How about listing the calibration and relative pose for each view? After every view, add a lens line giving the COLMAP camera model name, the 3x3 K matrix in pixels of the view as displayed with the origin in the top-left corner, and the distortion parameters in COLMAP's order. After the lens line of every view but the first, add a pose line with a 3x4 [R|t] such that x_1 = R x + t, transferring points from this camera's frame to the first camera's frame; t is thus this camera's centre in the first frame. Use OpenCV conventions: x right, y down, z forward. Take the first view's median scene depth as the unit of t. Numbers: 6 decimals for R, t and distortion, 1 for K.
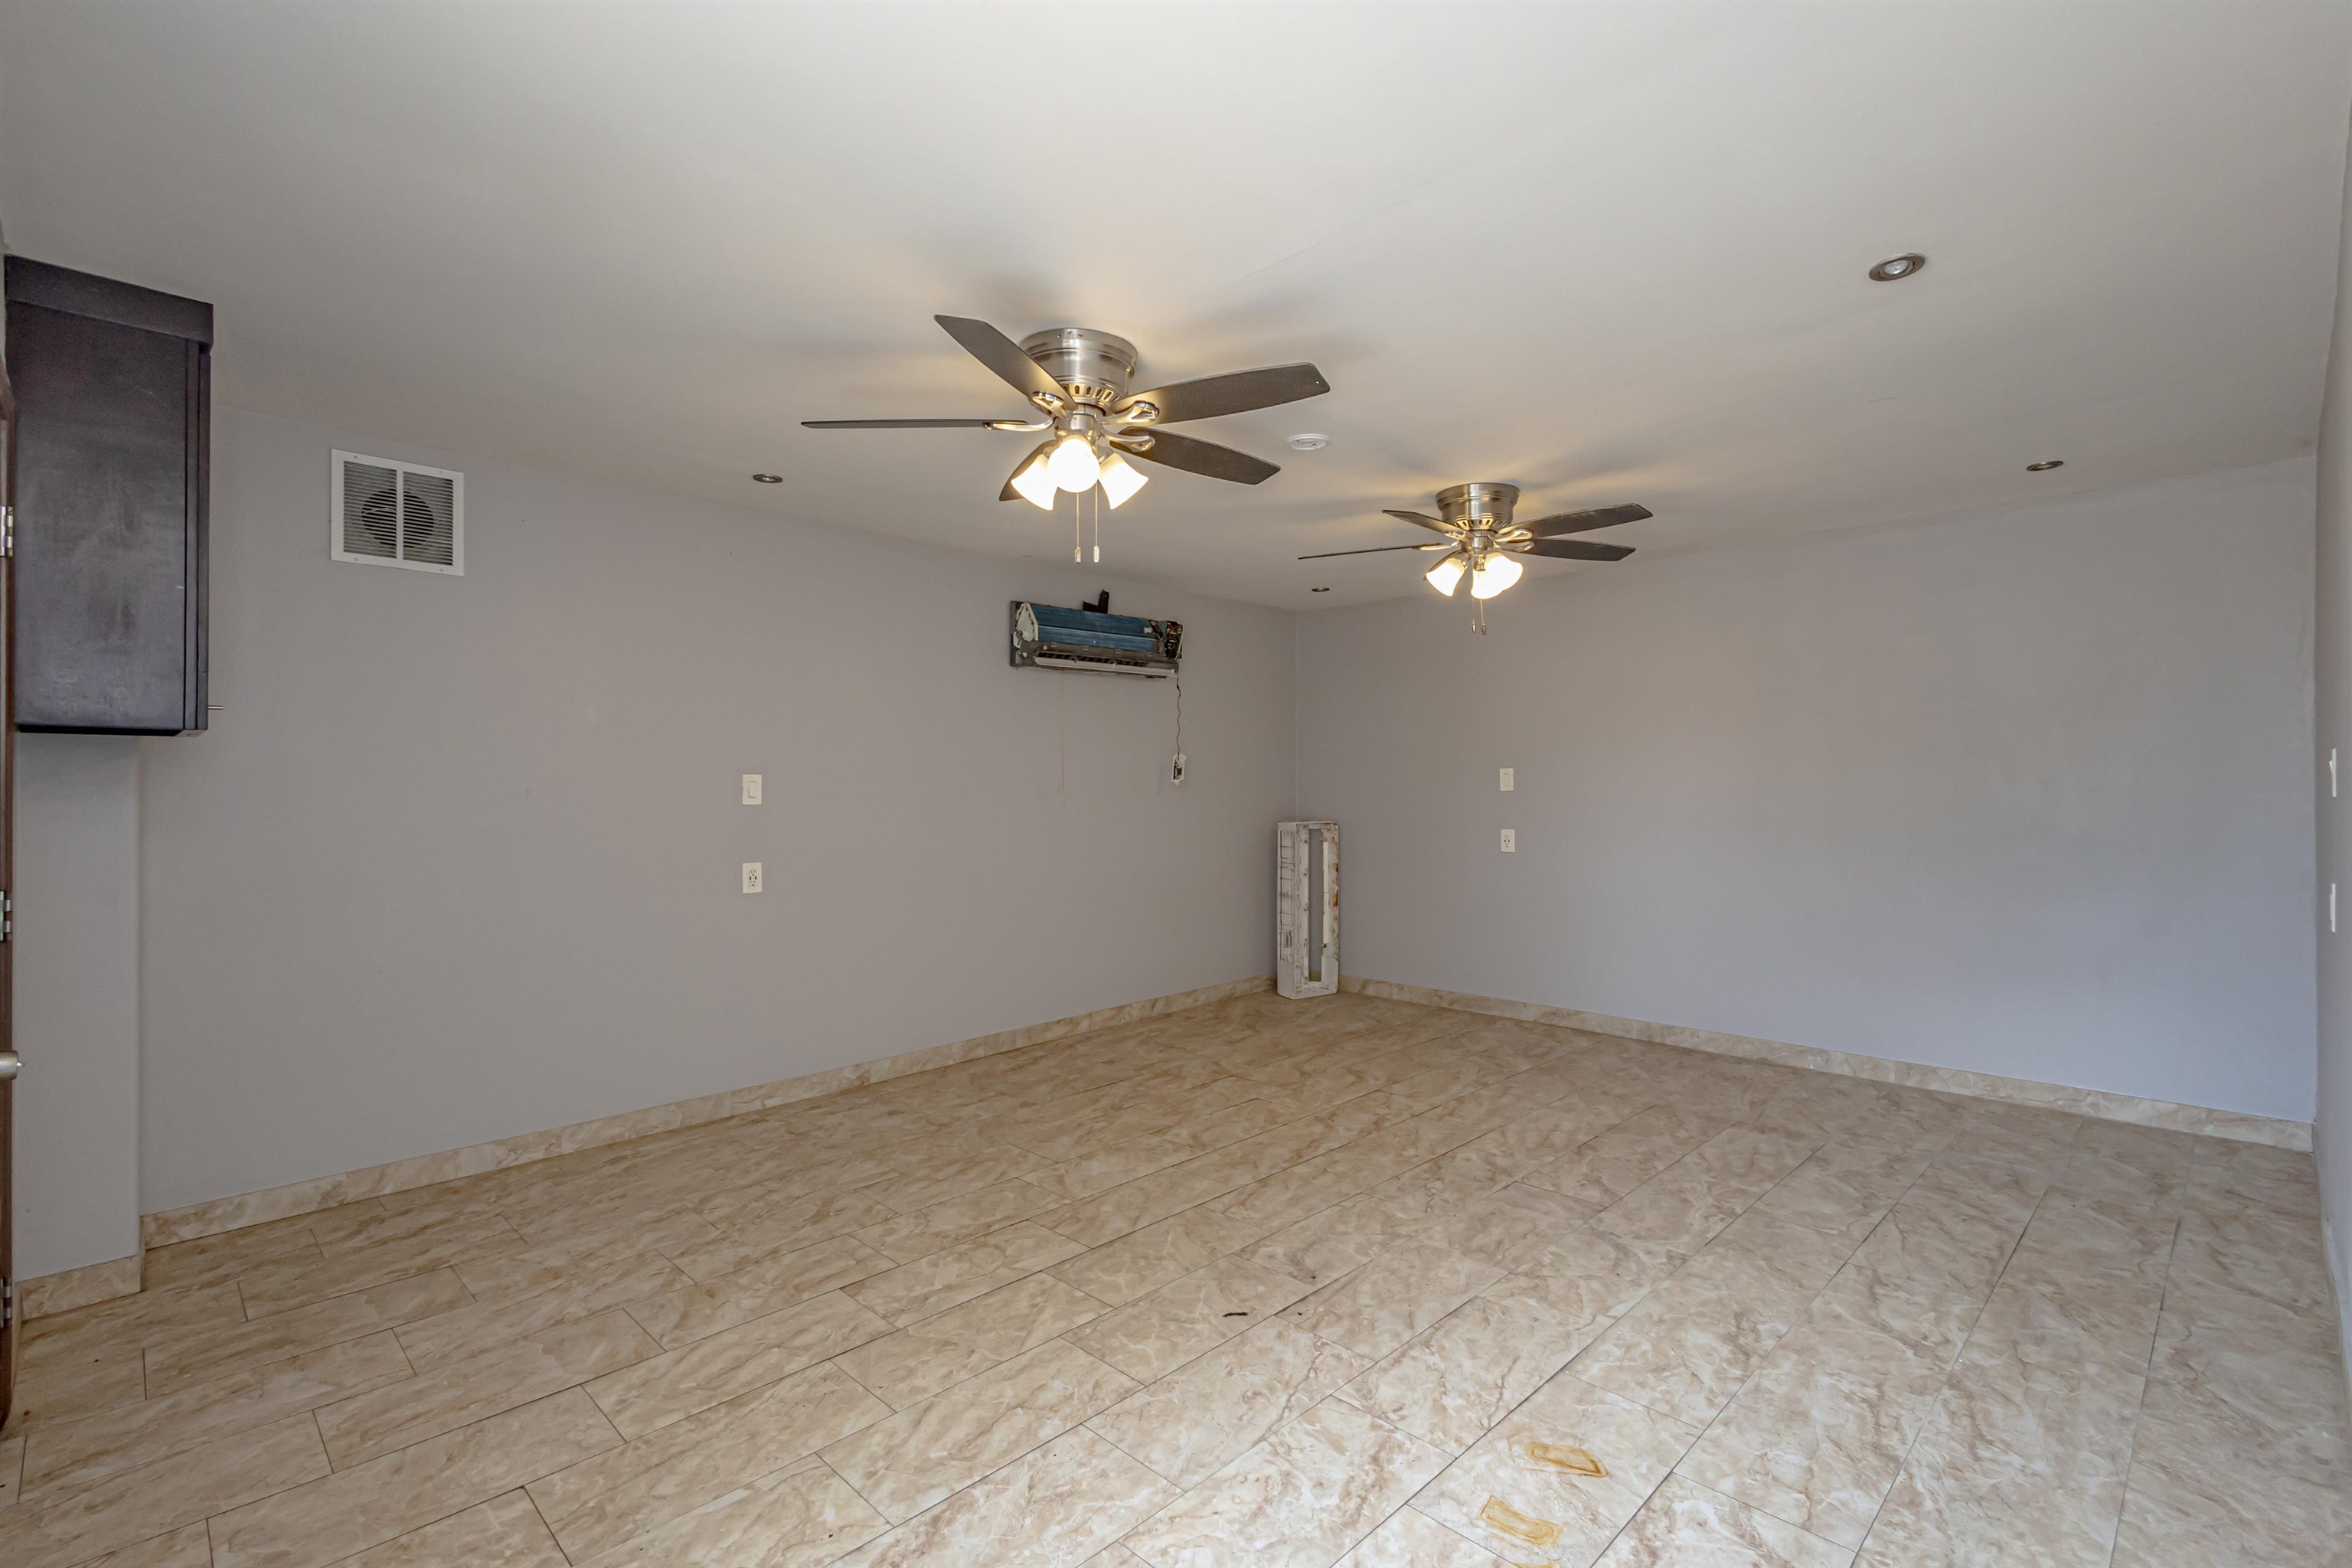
lens RADIAL K [[1072.2, 0, 1179.4], [0, 1072.2, 782.8], [0, 0, 1]] dist [0.008014, -0.000108]
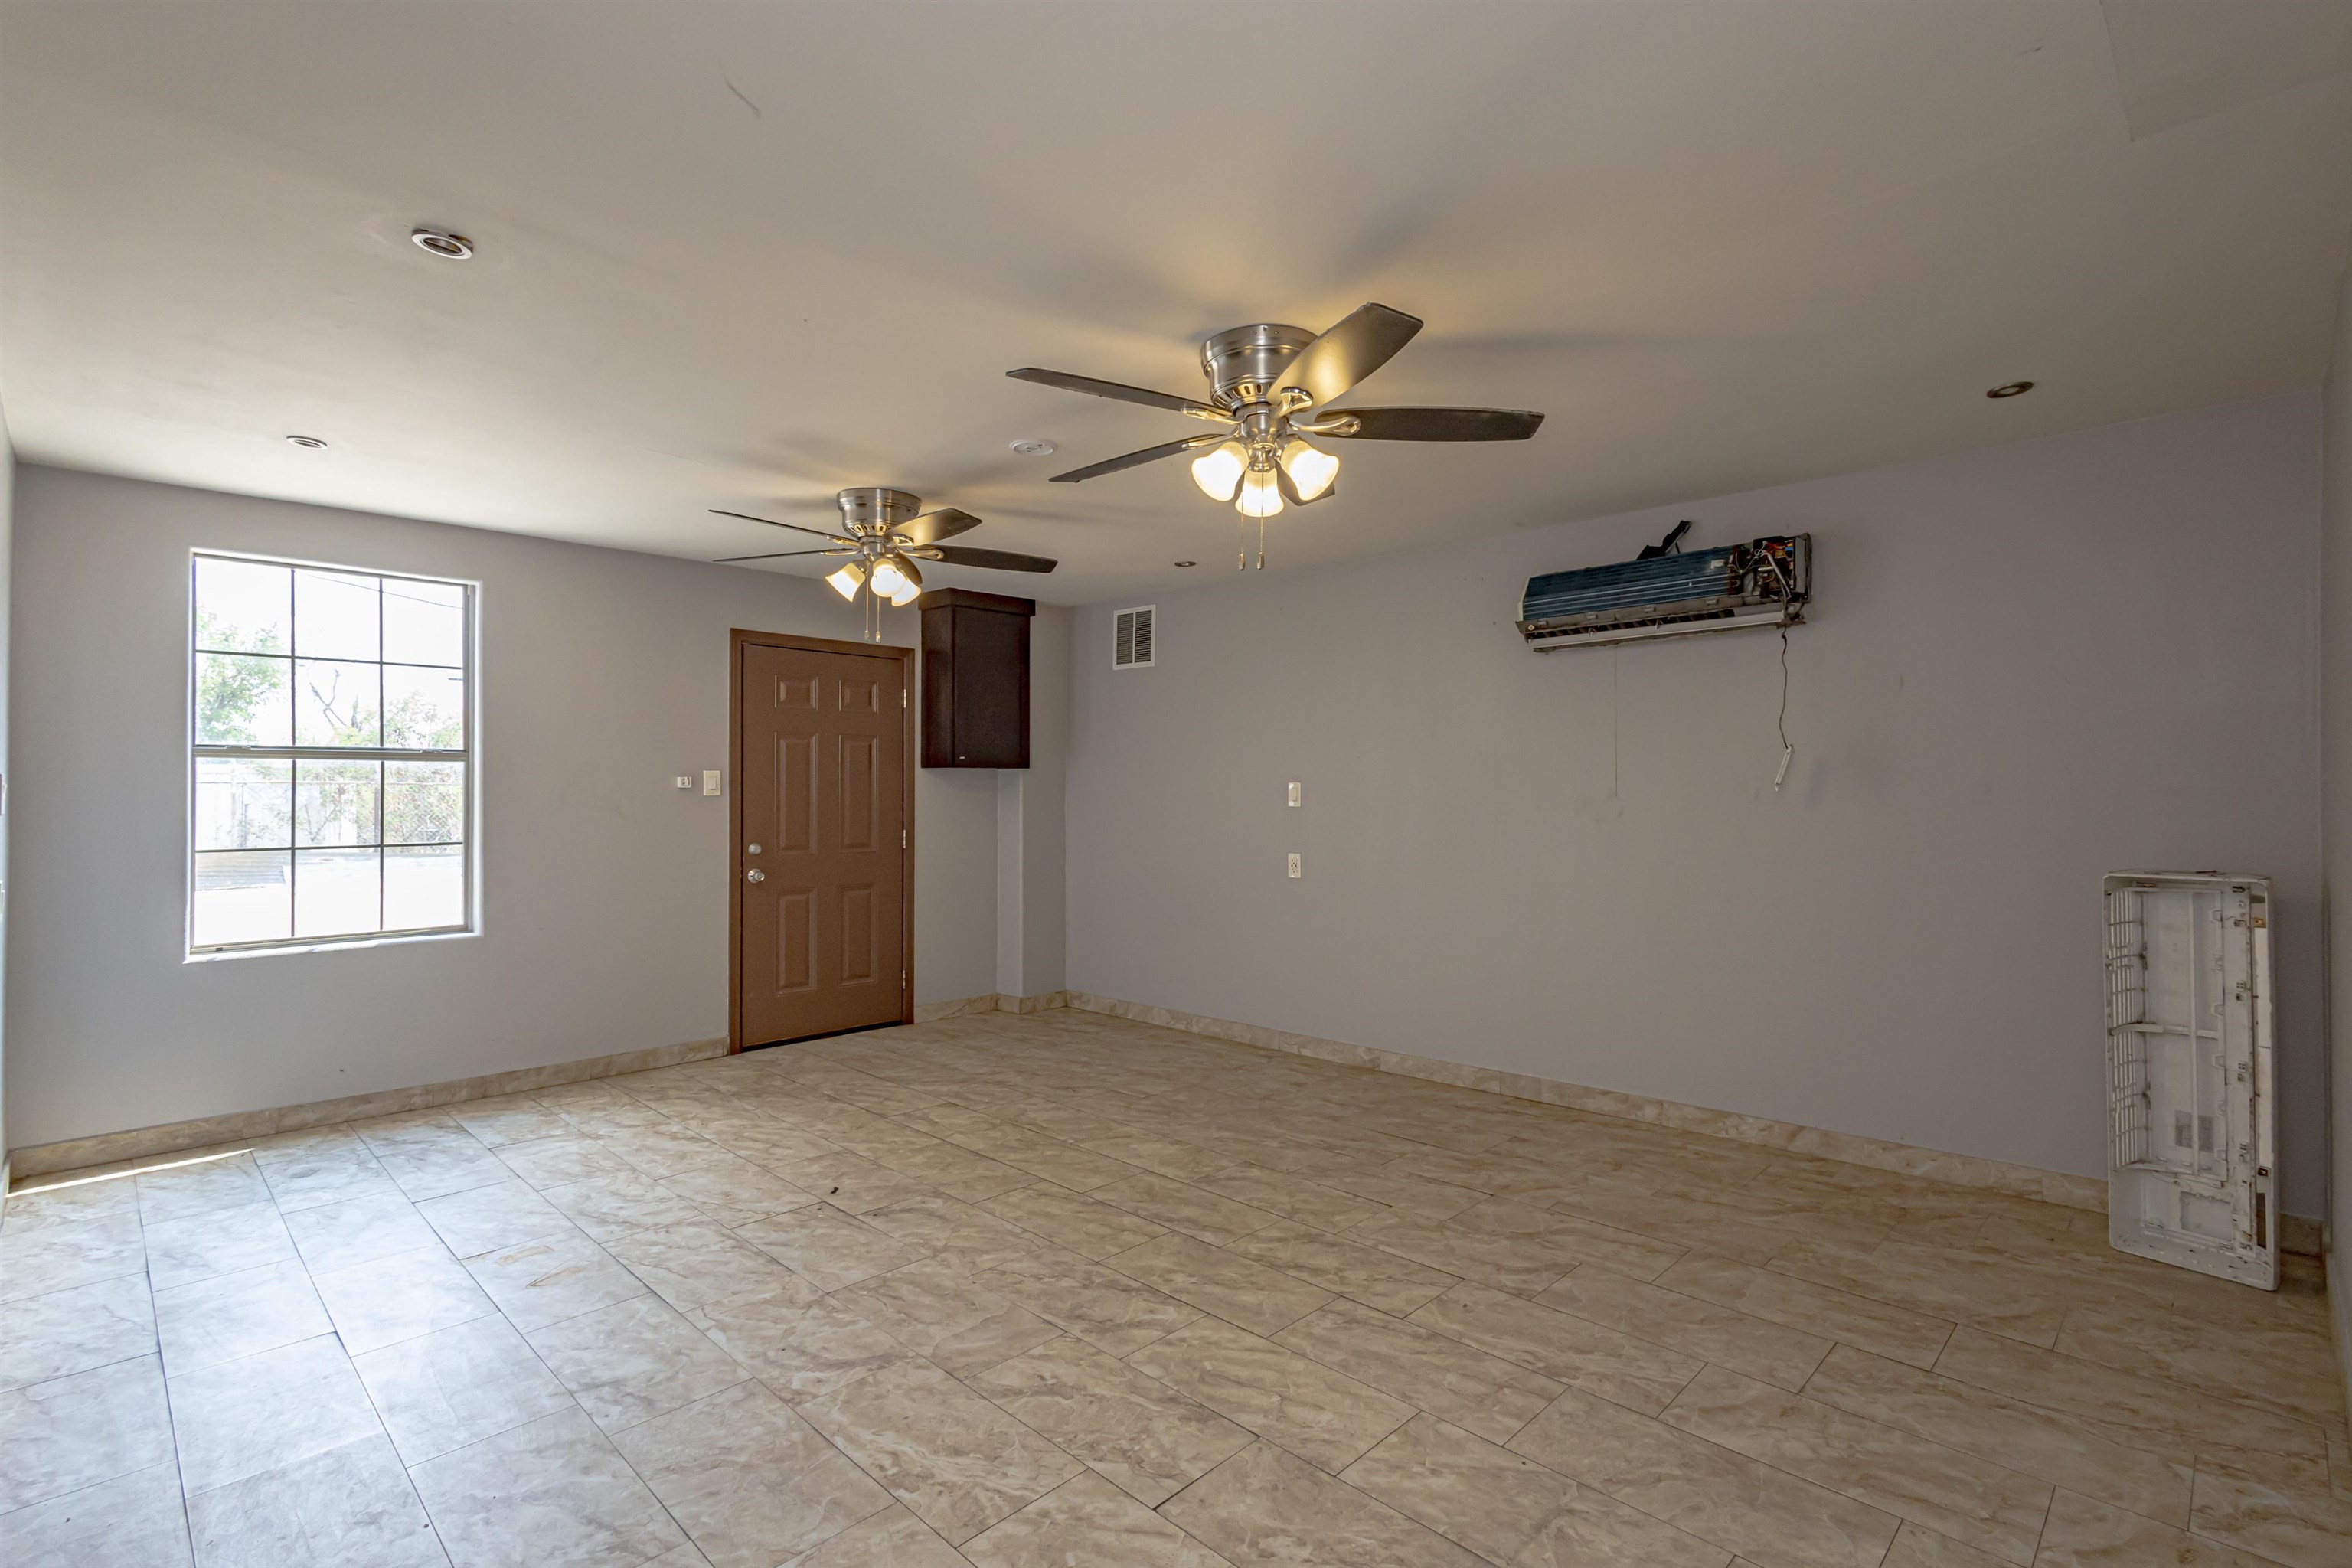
lens RADIAL K [[1072.2, 0, 1179.4], [0, 1072.2, 782.8], [0, 0, 1]] dist [0.008014, -0.000108]
pose [[0.011707, -0.001940, -0.999930, 1.063806], [0.005235, 0.999985, -0.001879, -0.007150], [0.999918, -0.005213, 0.011717, 1.077176]]
